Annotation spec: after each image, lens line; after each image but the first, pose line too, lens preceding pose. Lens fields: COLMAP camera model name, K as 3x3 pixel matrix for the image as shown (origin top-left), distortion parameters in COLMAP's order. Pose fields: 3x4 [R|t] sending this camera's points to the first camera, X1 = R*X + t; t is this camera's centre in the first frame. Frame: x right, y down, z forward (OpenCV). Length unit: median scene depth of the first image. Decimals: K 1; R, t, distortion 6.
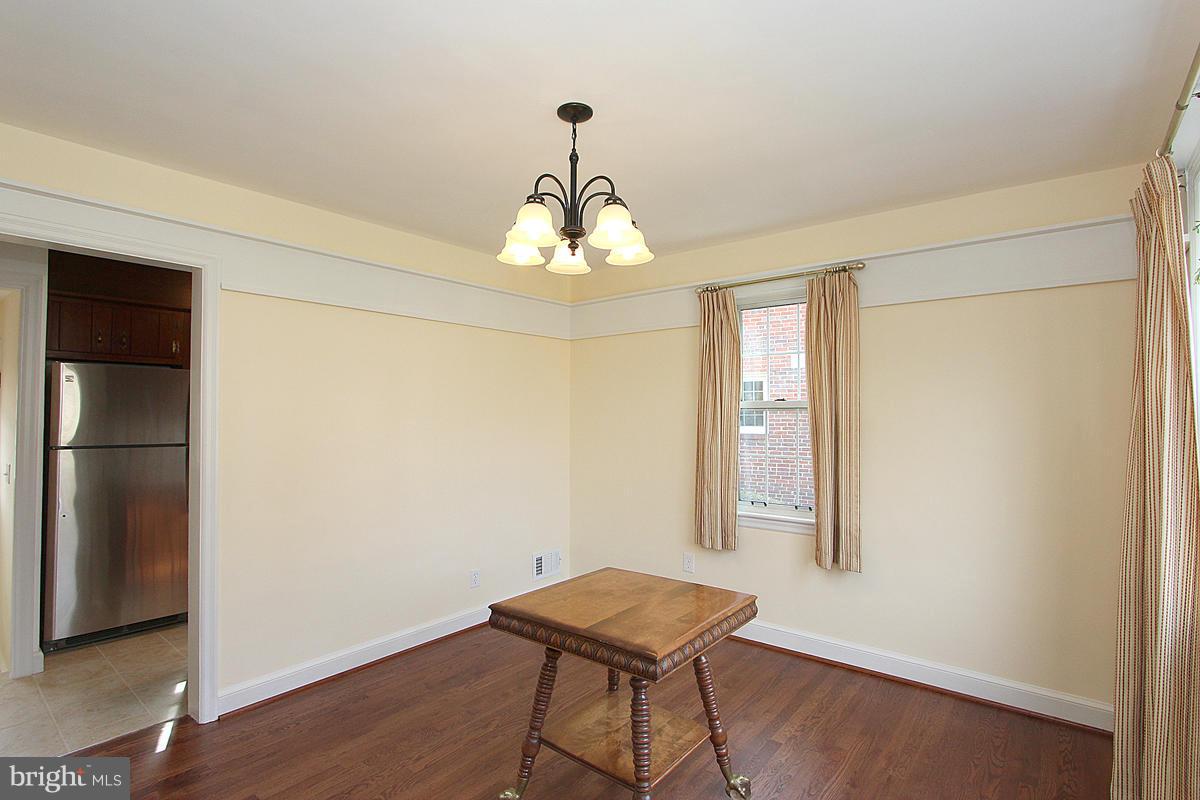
lens RADIAL K [[573.5, 0, 586.7], [0, 573.5, 398.3], [0, 0, 1]] dist [-0.002331, 0.000167]
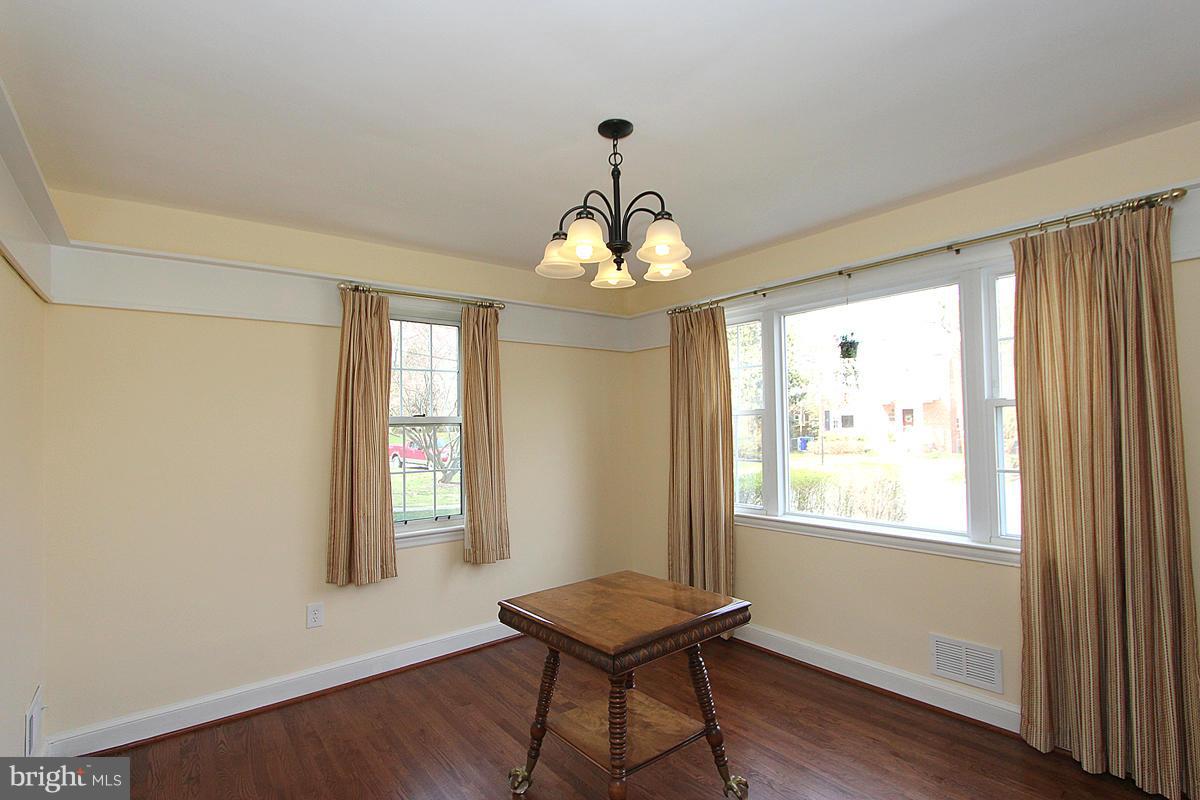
lens RADIAL K [[573.5, 0, 586.7], [0, 573.5, 398.3], [0, 0, 1]] dist [-0.002331, 0.000167]
pose [[0.222613, 0.037787, 0.974174, -0.849651], [-0.006643, 0.999284, -0.037243, 0.012307], [-0.974884, 0.001819, 0.222705, 0.702497]]
